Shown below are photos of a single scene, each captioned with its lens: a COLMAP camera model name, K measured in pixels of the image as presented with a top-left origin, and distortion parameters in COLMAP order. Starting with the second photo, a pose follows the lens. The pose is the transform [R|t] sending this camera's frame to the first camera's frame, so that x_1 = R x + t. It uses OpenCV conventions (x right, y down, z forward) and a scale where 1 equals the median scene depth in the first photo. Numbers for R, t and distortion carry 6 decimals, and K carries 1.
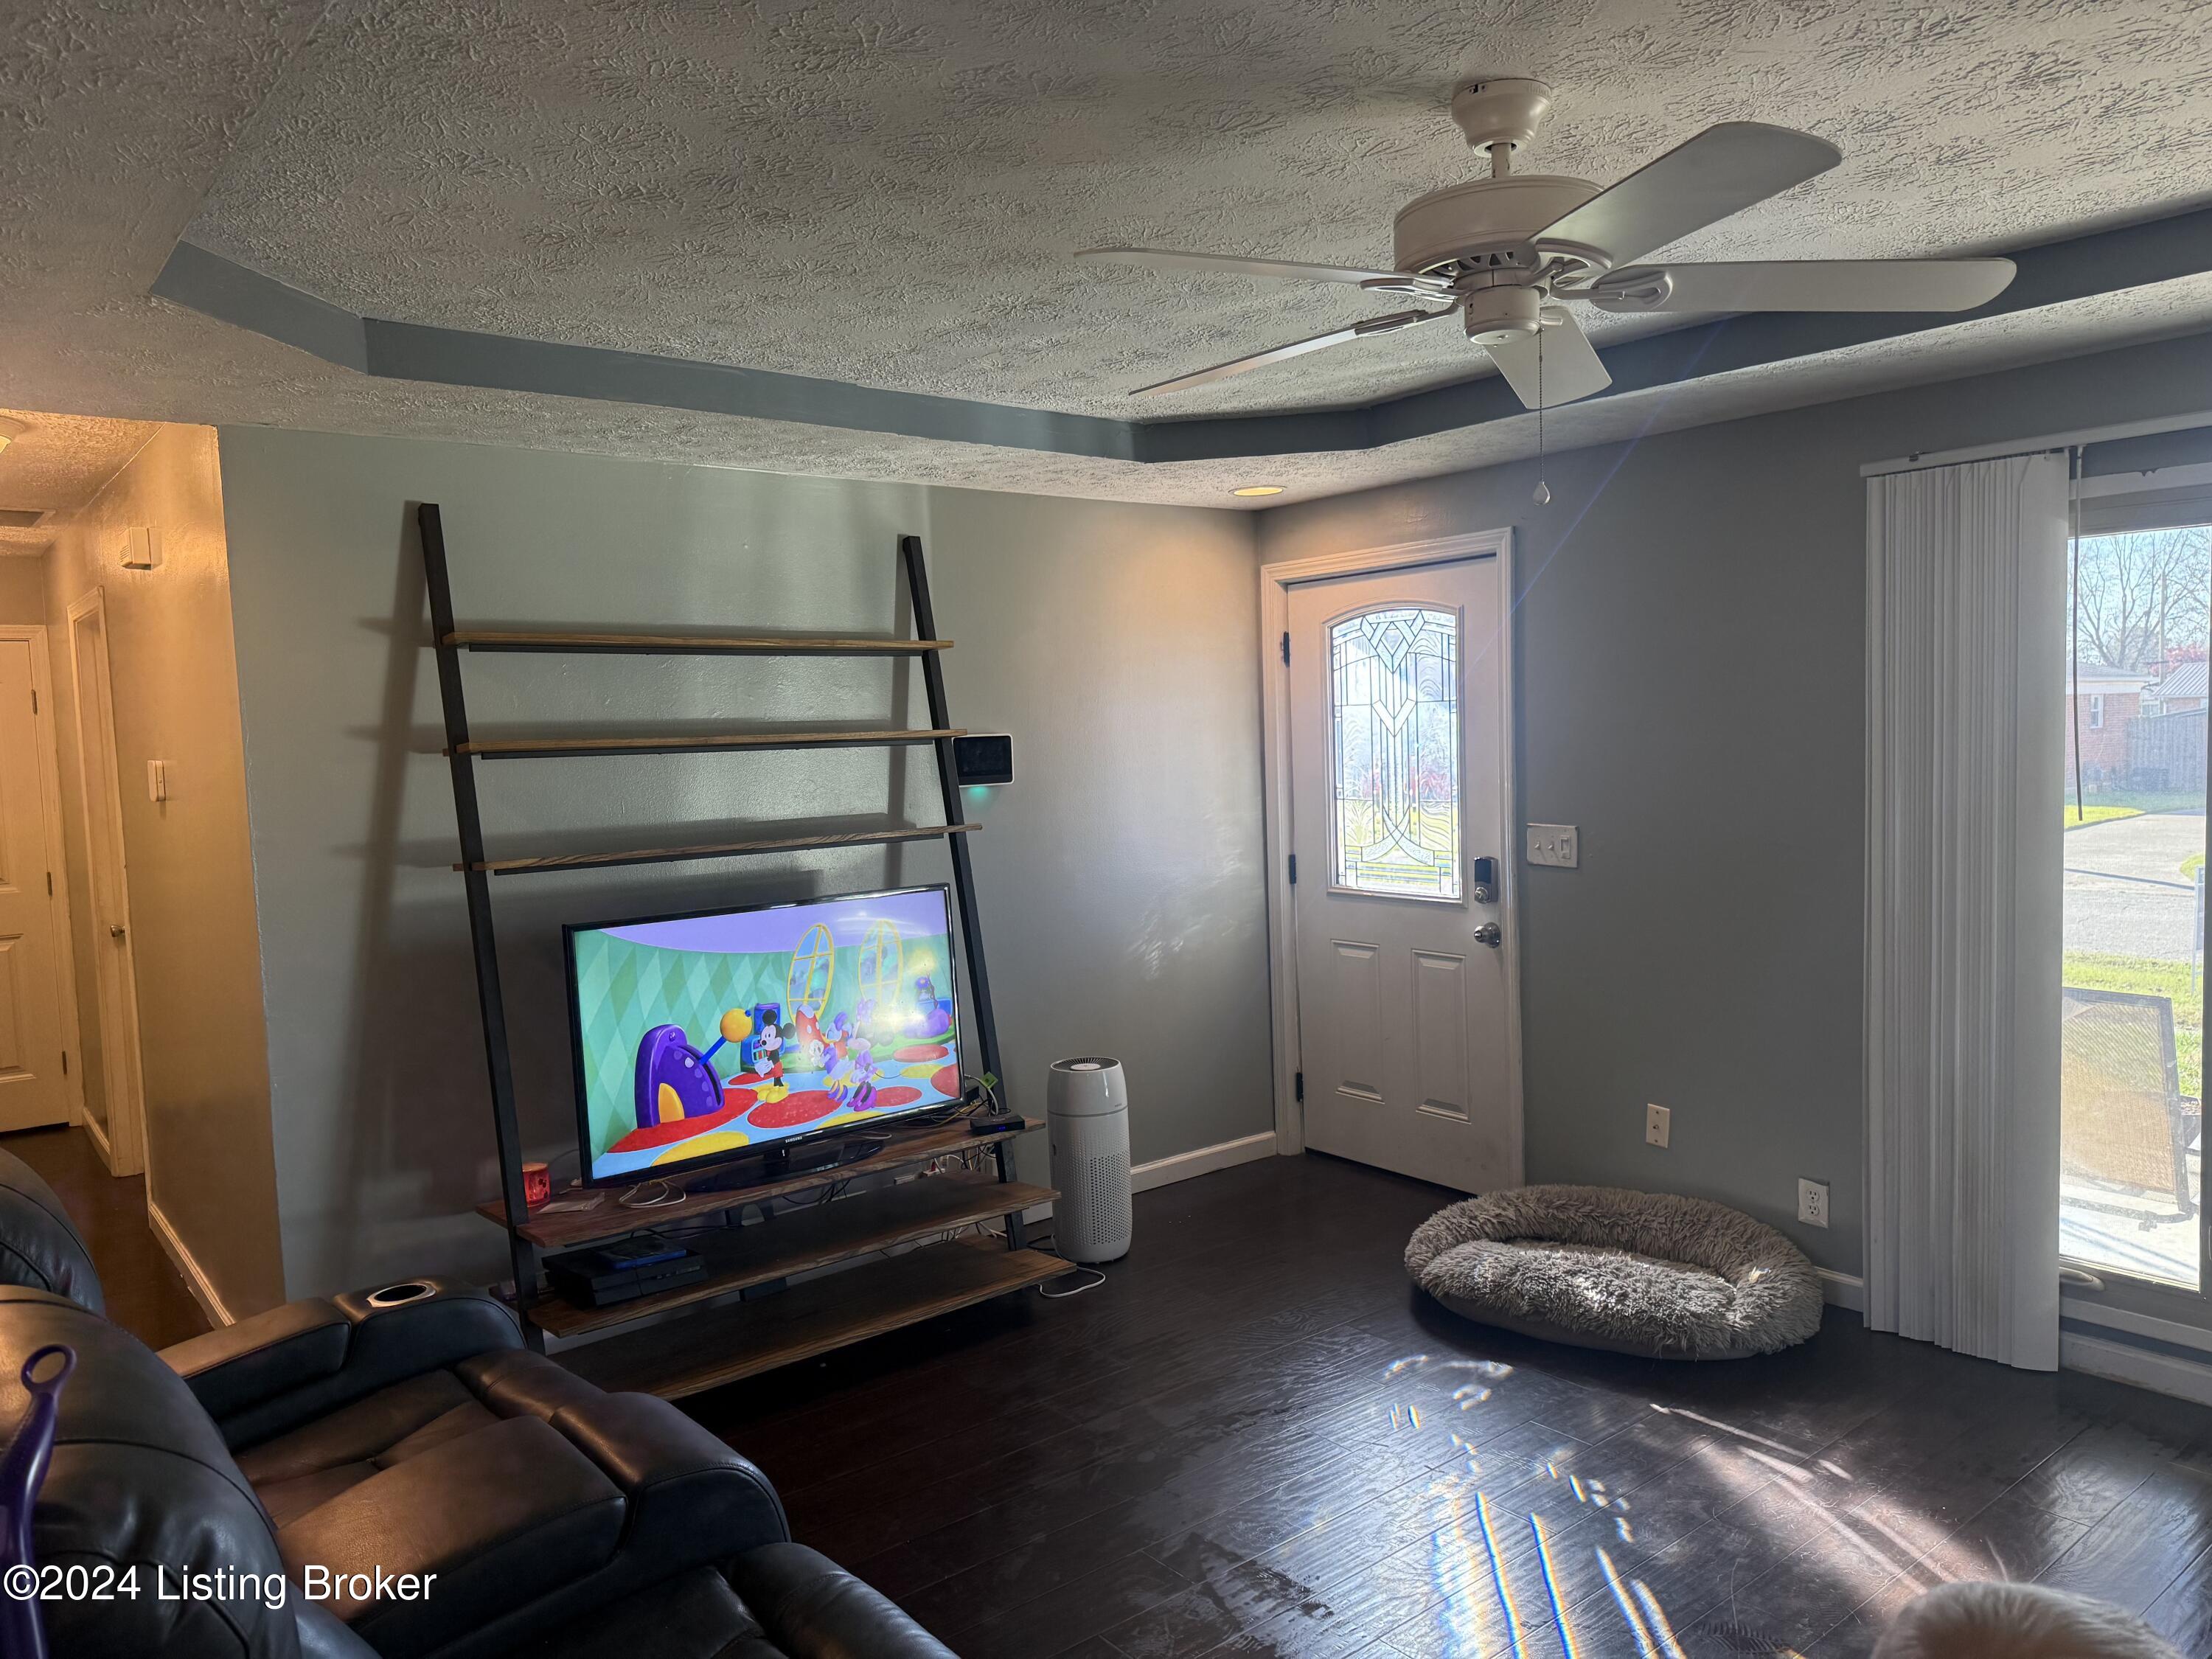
lens RADIAL K [[1530.9, 0, 1106.0], [0, 1530.9, 829.5], [0, 0, 1]] dist [0.000721, 0.001344]
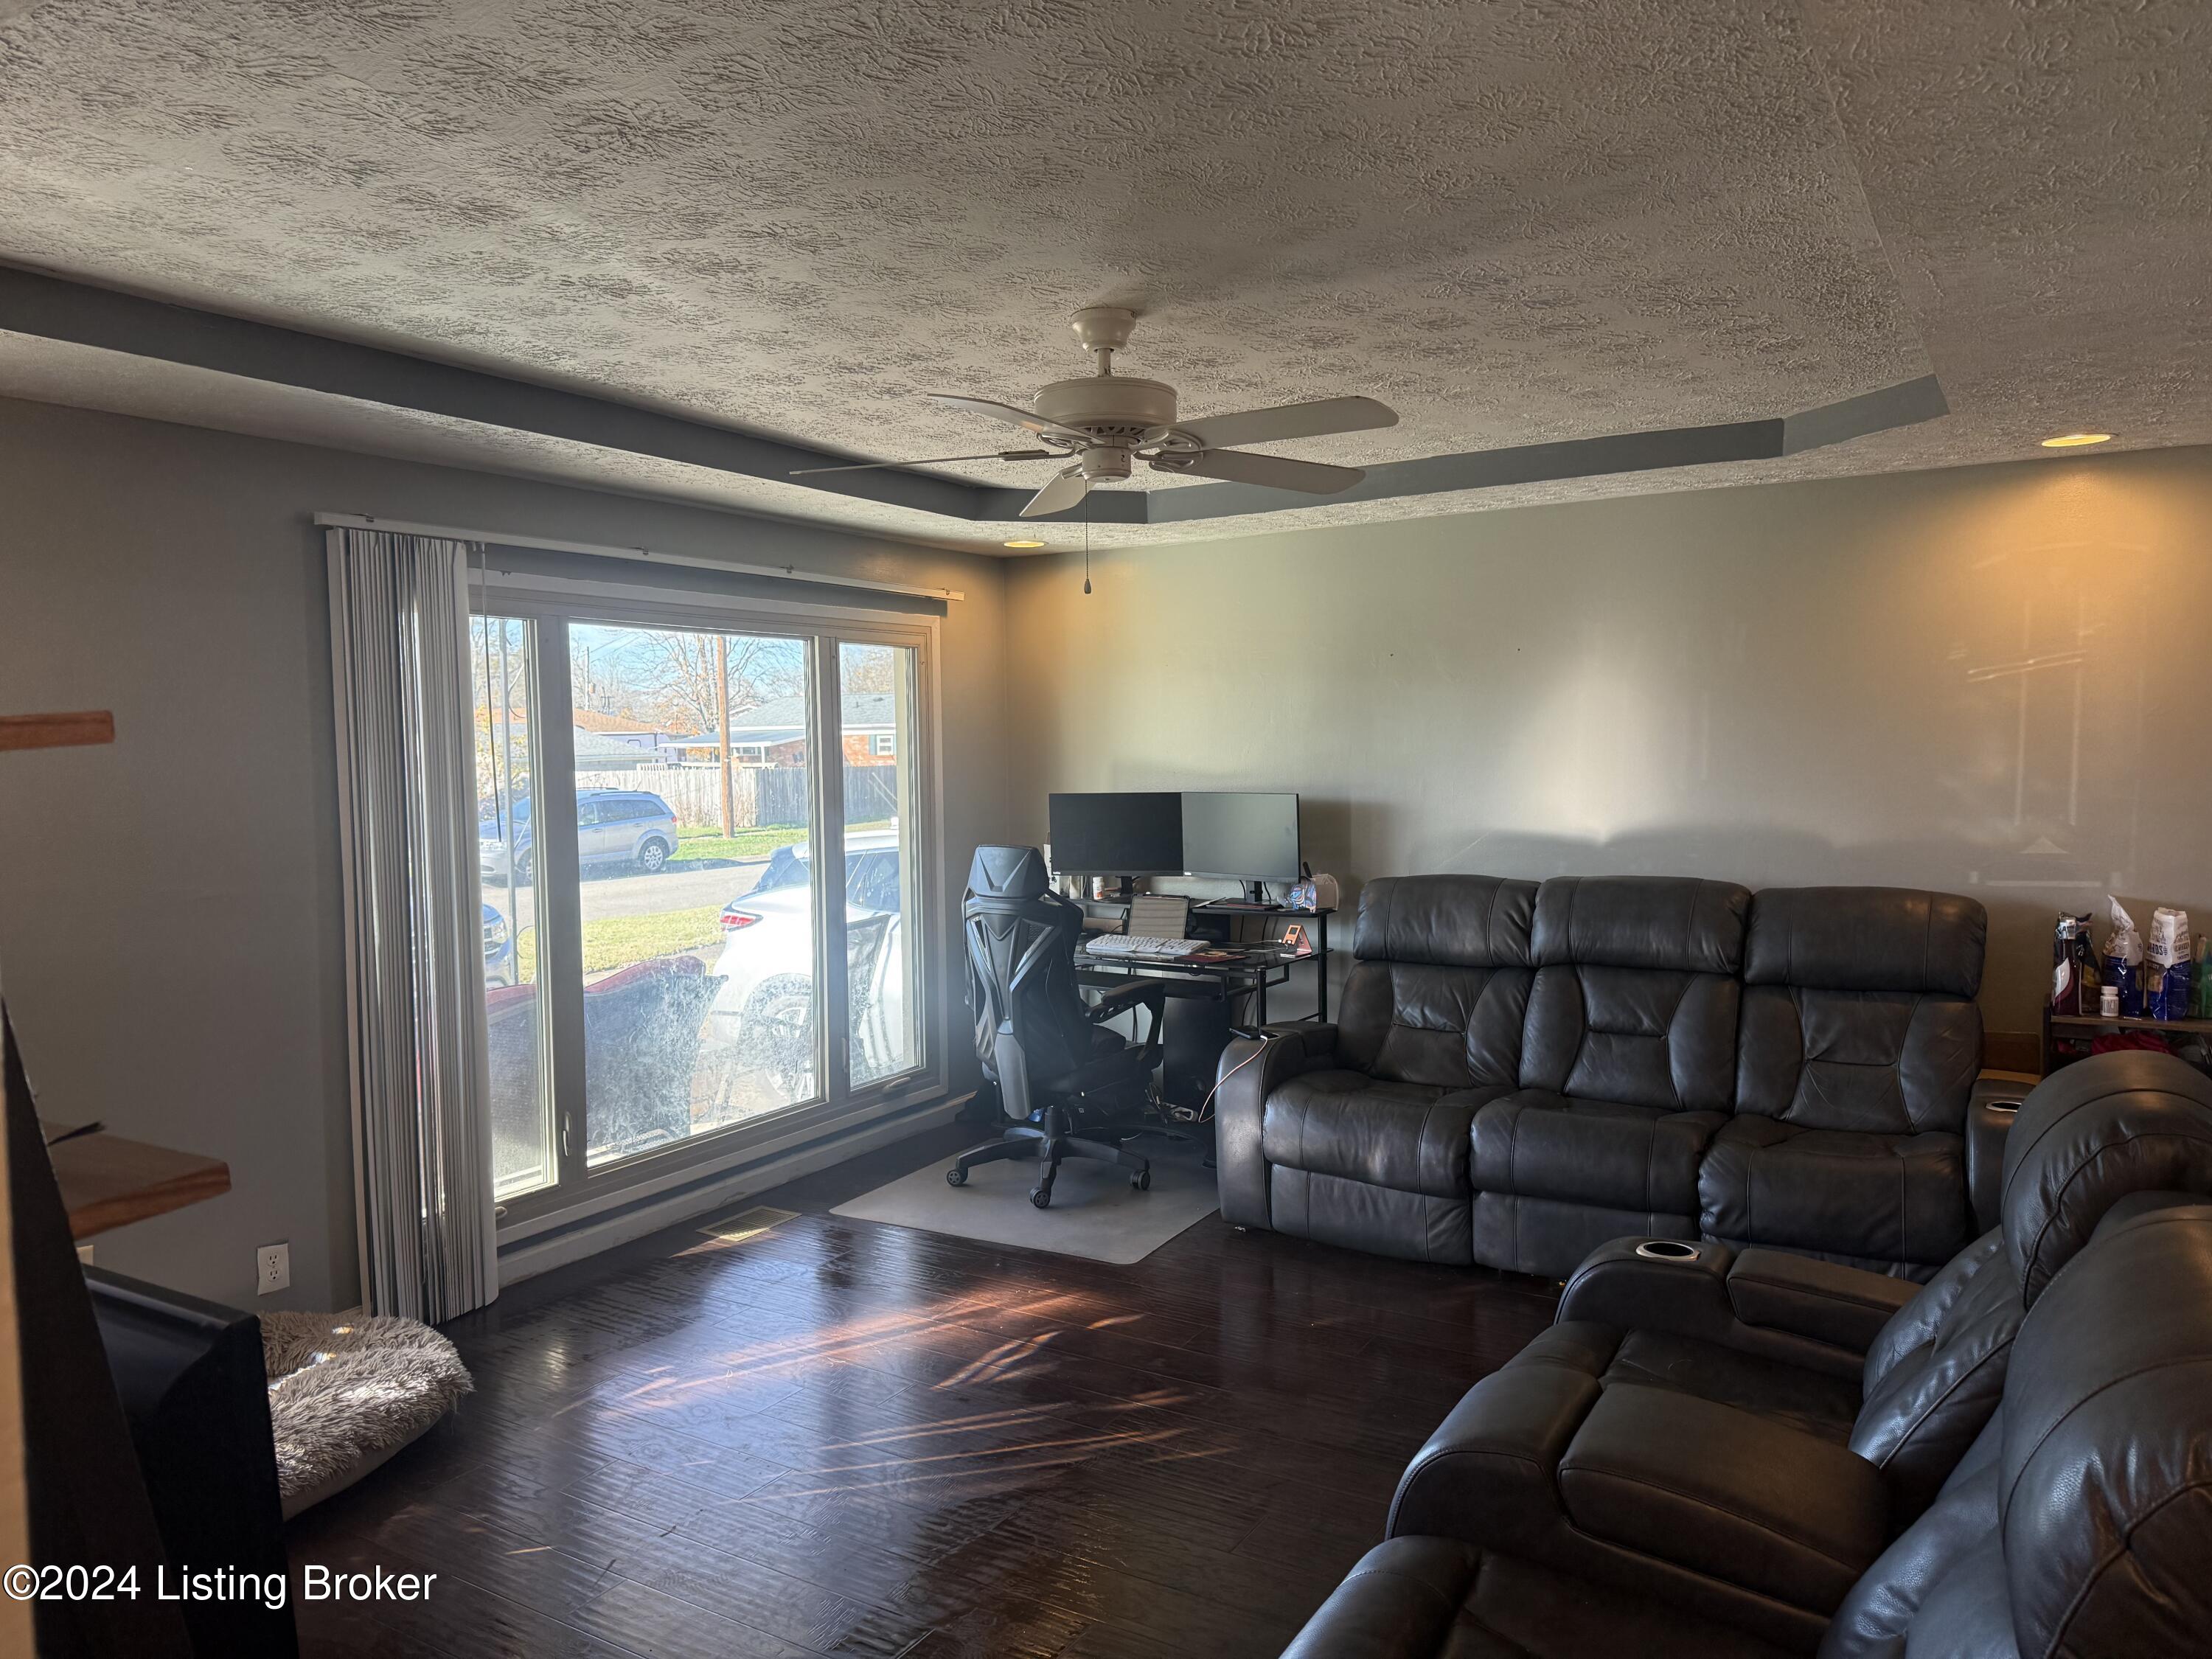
lens RADIAL K [[1544.6, 0, 1106.0], [0, 1544.6, 829.5], [0, 0, 1]] dist [0.057467, -0.004355]
pose [[-0.341088, -0.006816, 0.940007, -0.751194], [0.095795, 0.994516, 0.041971, -0.020447], [-0.935137, 0.104364, -0.338565, 0.984157]]
